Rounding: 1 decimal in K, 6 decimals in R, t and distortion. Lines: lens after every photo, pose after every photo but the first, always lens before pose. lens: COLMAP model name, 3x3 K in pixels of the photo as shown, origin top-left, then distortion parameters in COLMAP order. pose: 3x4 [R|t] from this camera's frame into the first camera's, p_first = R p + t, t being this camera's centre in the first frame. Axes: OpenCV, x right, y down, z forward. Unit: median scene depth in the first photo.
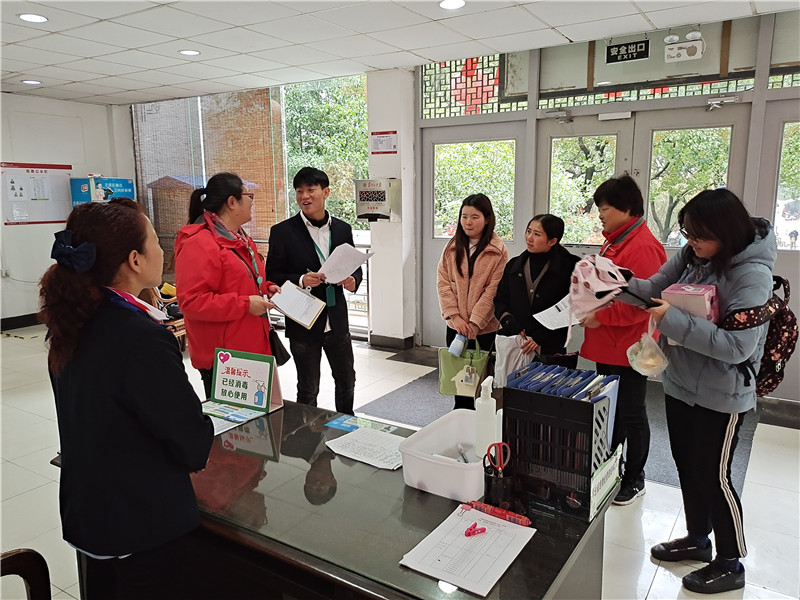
lens RADIAL K [[611.5, 0, 406.9], [0, 611.5, 298.0], [0, 0, 1]] dist [0.053114, -0.028843]
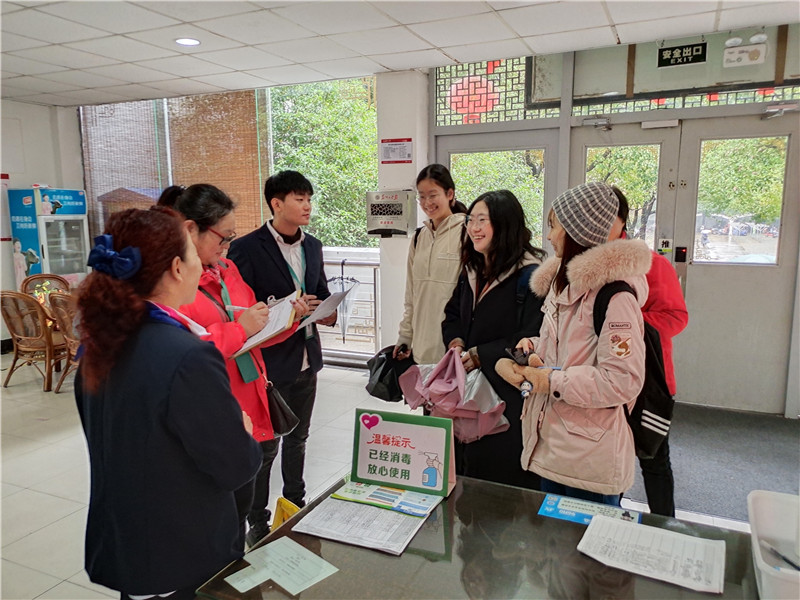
lens RADIAL K [[611.5, 0, 406.9], [0, 611.5, 298.0], [0, 0, 1]] dist [0.053114, -0.028843]
pose [[0.991606, -0.017794, 0.128064, -0.151989], [0.021110, 0.999475, -0.024577, -0.014412], [-0.127560, 0.027074, 0.991461, 0.112783]]
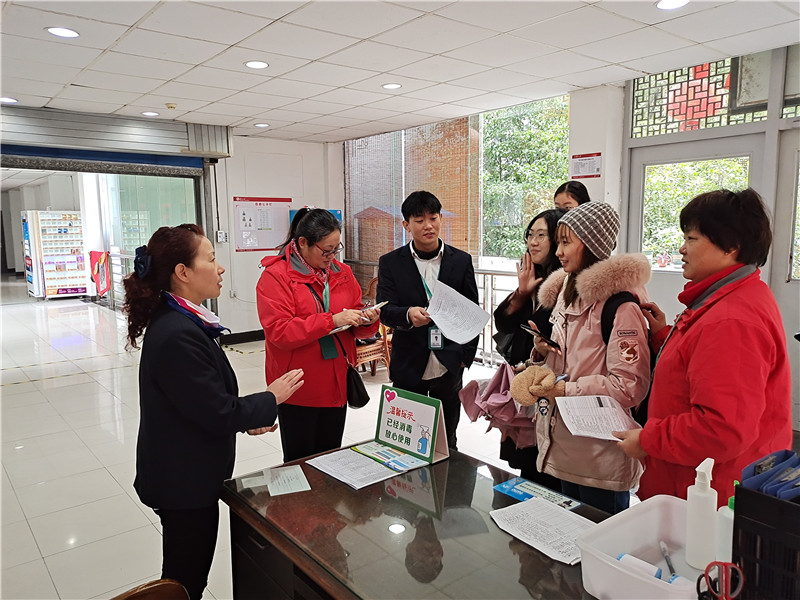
lens RADIAL K [[611.5, 0, 406.9], [0, 611.5, 298.0], [0, 0, 1]] dist [0.053114, -0.028843]
pose [[0.948428, 0.034487, -0.315112, 0.005742], [-0.048980, 0.998069, -0.038187, -0.007364], [0.313187, 0.051652, 0.948286, 0.053891]]
